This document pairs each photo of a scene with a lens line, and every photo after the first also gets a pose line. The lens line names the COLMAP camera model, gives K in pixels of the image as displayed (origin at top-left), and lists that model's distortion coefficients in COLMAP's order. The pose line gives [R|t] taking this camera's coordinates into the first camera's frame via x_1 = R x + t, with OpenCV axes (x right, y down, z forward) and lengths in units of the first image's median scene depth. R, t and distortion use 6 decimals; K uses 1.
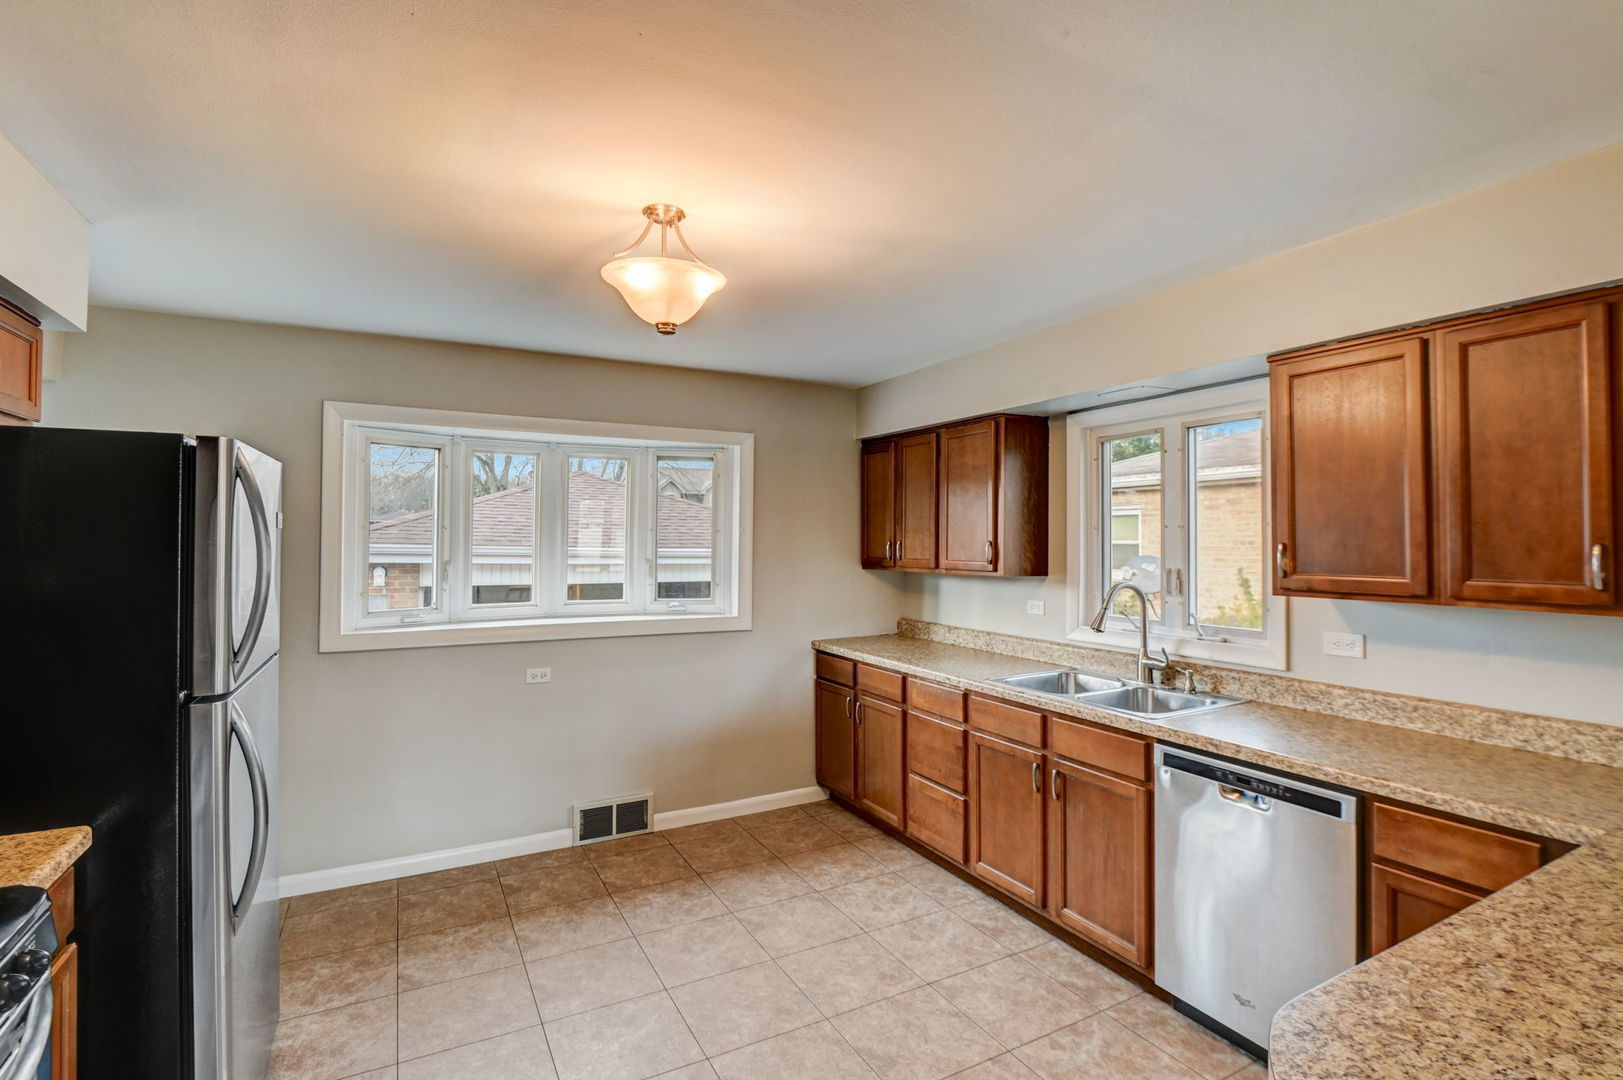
lens RADIAL K [[745.2, 0, 811.5], [0, 745.2, 540.0], [0, 0, 1]] dist [-0.004218, -0.000318]
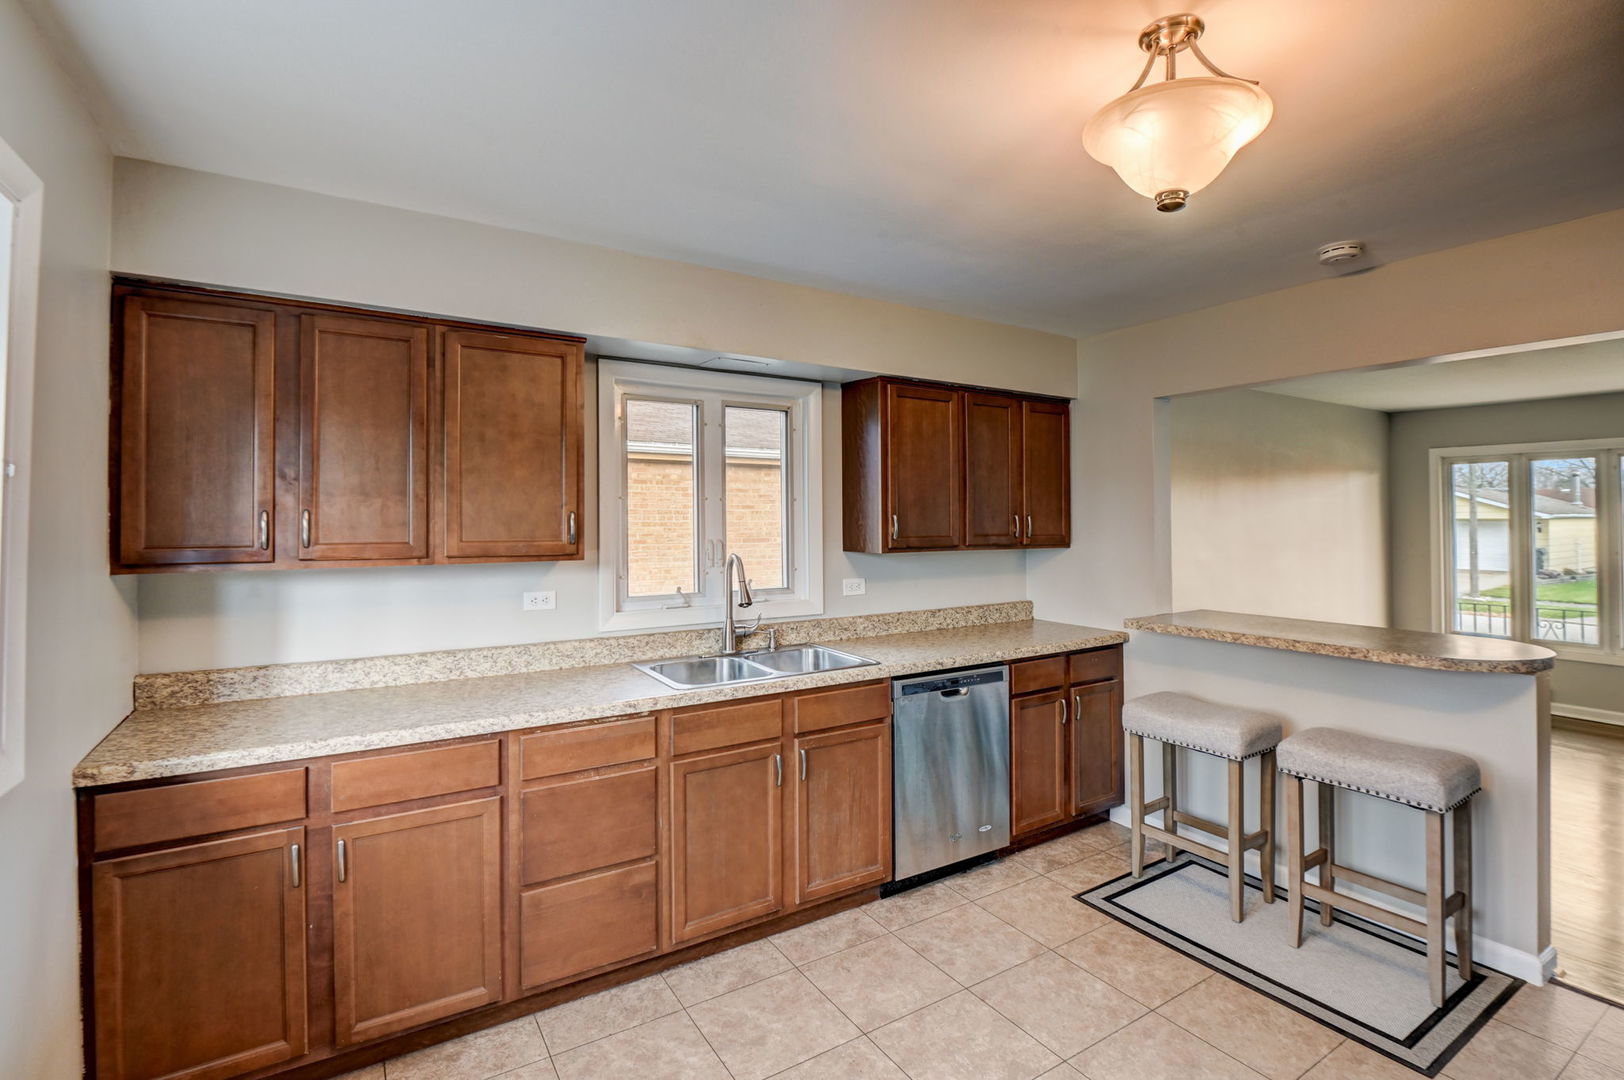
lens RADIAL K [[775.5, 0, 737.6], [0, 775.5, 495.8], [0, 0, 1]] dist [-0.034929, 0.000685]
pose [[-0.044123, 0.021955, 0.998785, -0.479922], [-0.008850, 0.999711, -0.022367, -0.000154], [-0.998987, -0.009826, -0.043915, 0.797615]]
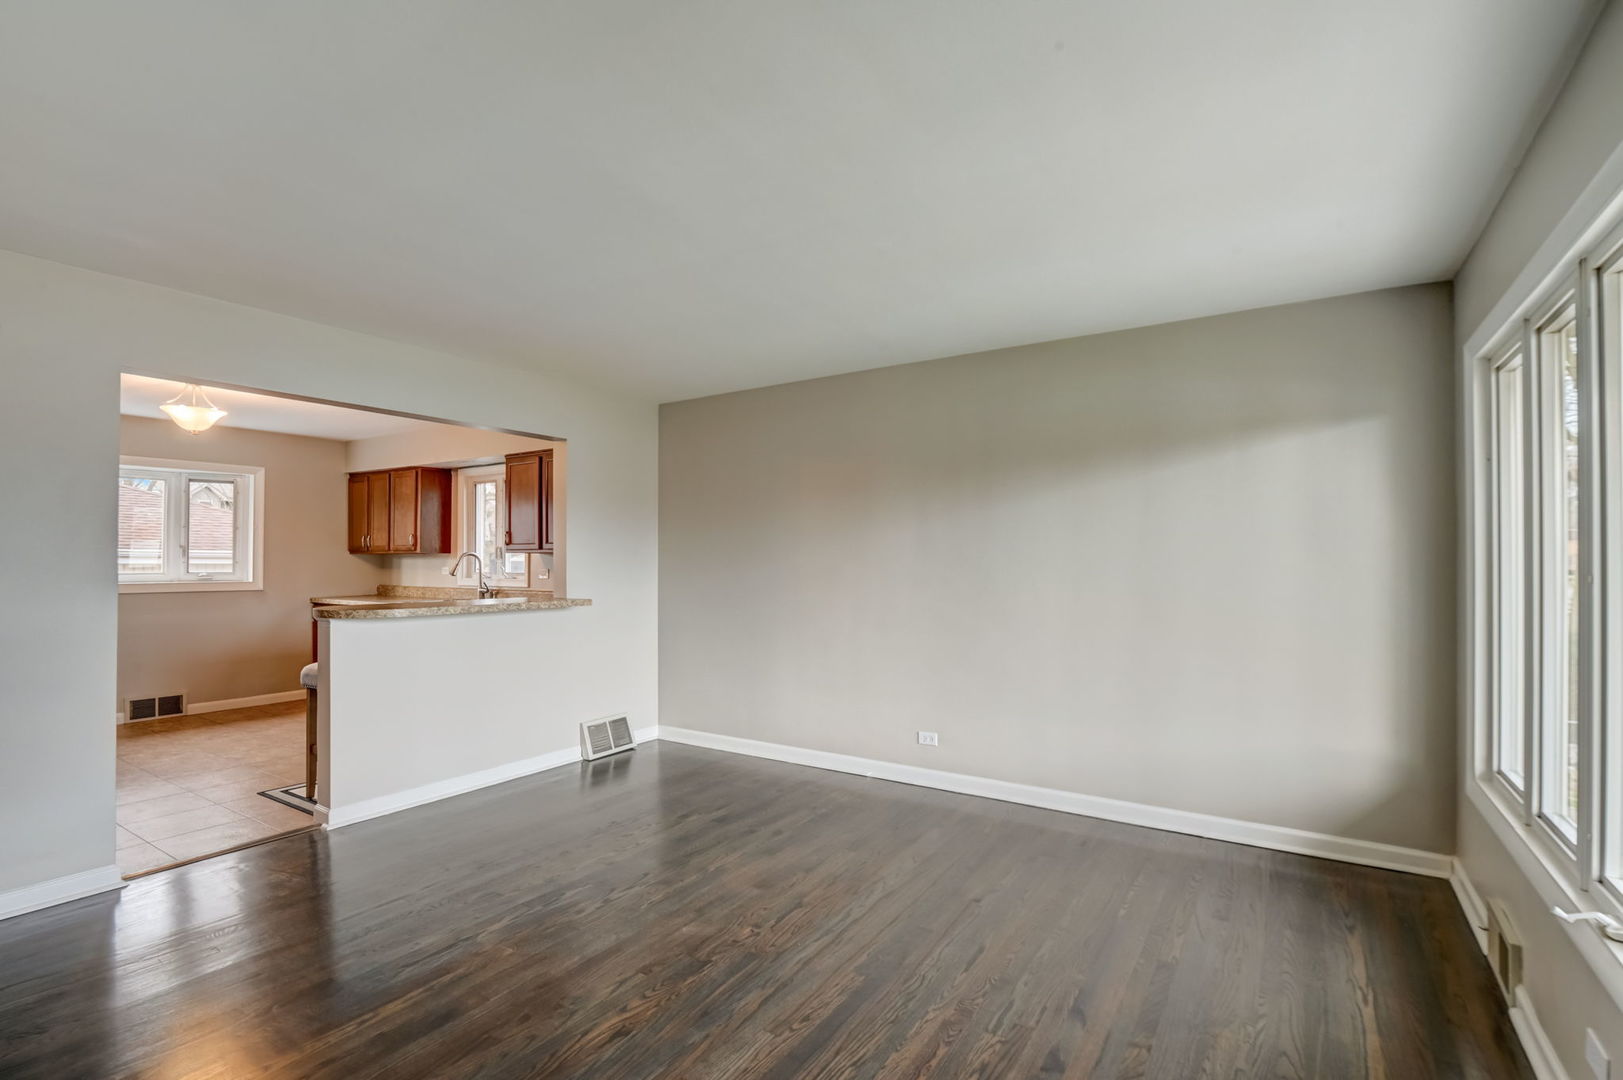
lens RADIAL K [[758.5, 0, 833.0], [0, 758.5, 559.8], [0, 0, 1]] dist [-0.001437, -0.014849]
pose [[0.874375, -0.003407, 0.485240, 0.234480], [0.002440, 0.999994, 0.002625, 0.062867], [-0.485246, -0.001112, 0.874377, -1.160310]]
